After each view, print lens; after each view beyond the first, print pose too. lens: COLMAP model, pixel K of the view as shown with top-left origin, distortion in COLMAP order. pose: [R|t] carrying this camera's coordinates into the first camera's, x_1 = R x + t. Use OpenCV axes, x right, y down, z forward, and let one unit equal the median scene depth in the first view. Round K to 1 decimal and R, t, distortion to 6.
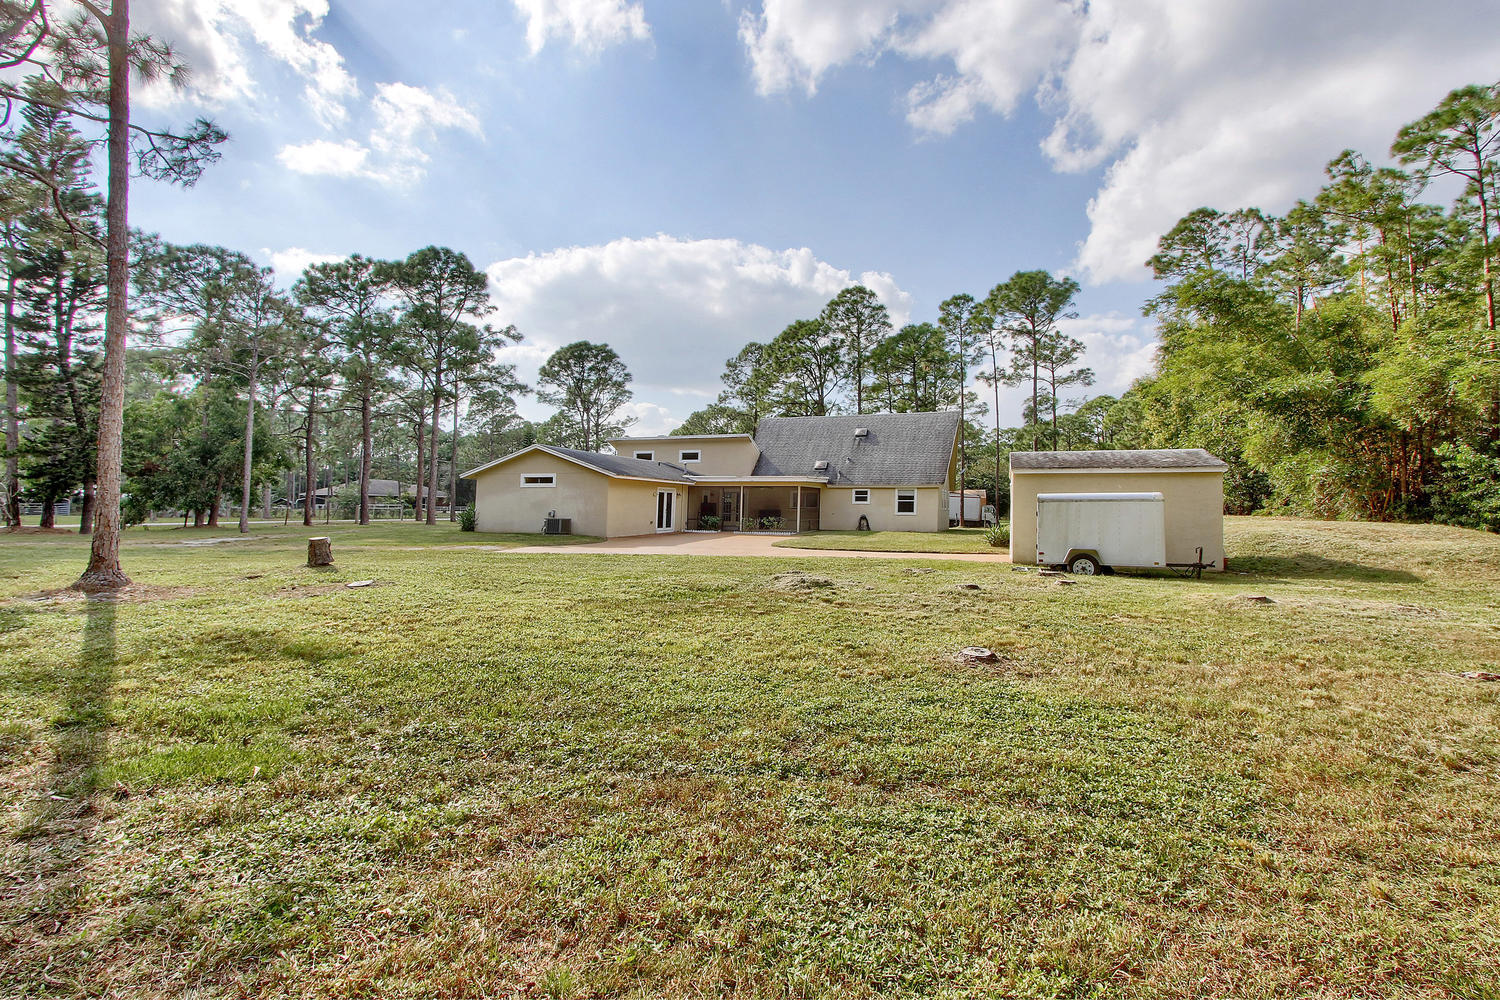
lens RADIAL K [[687.6, 0, 742.9], [0, 687.6, 500.6], [0, 0, 1]] dist [-0.001340, 0.000110]
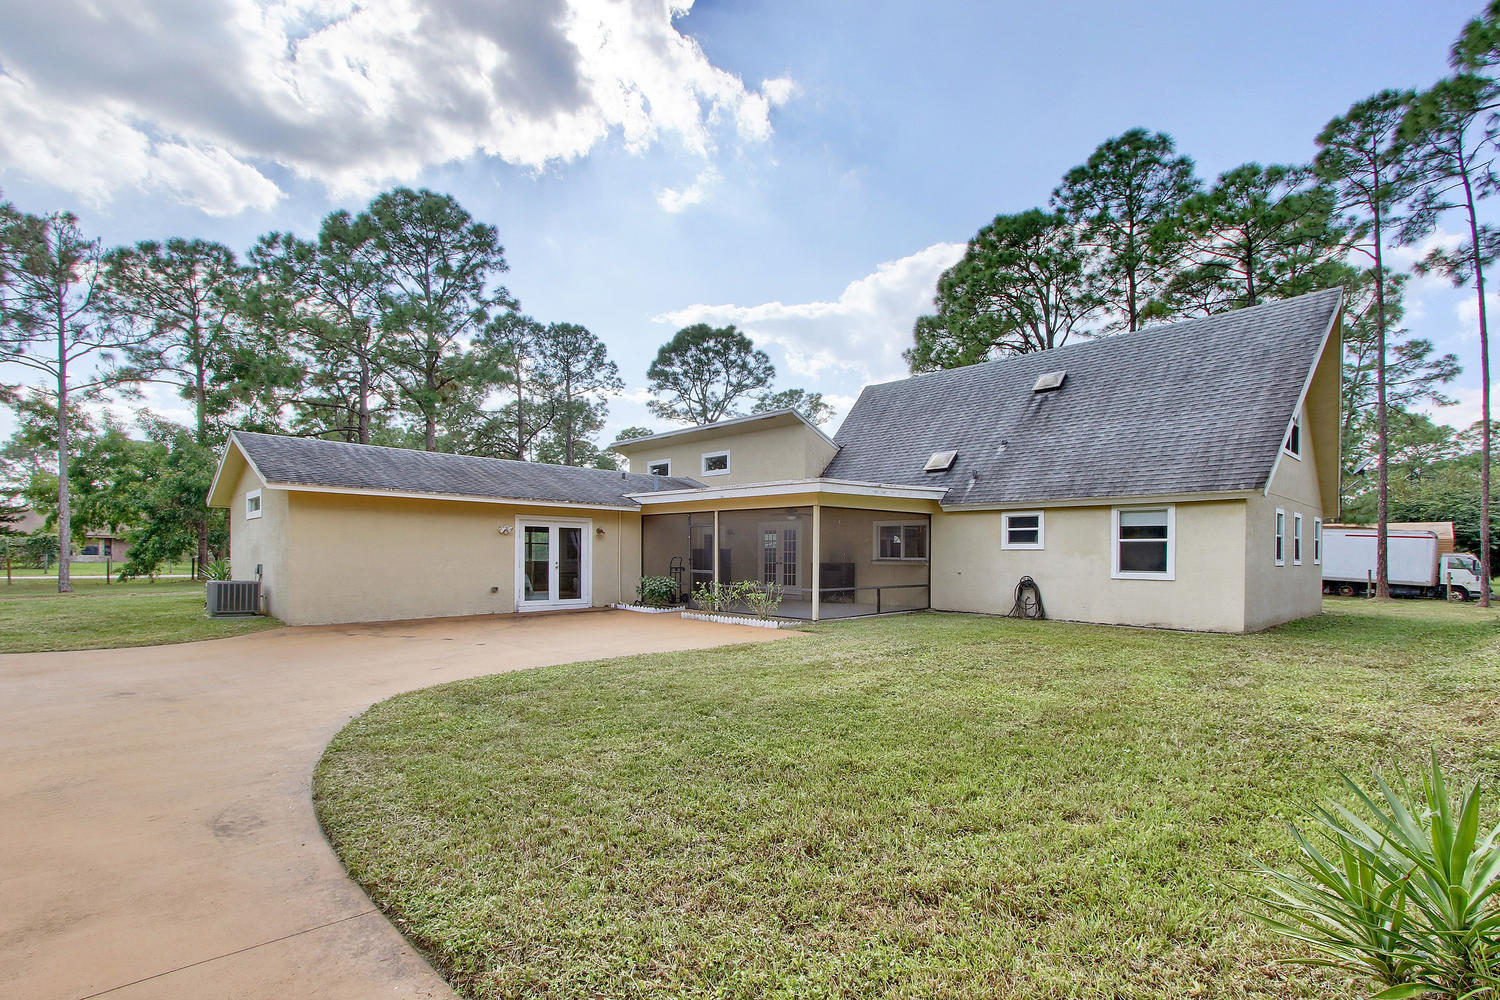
lens RADIAL K [[701.0, 0, 750.7], [0, 701.0, 549.2], [0, 0, 1]] dist [0.000074, 0.000211]
pose [[0.898876, -0.002804, -0.438194, 0.204111], [0.002742, 0.999996, -0.000774, 0.004451], [0.438194, -0.000506, 0.898880, 0.551174]]
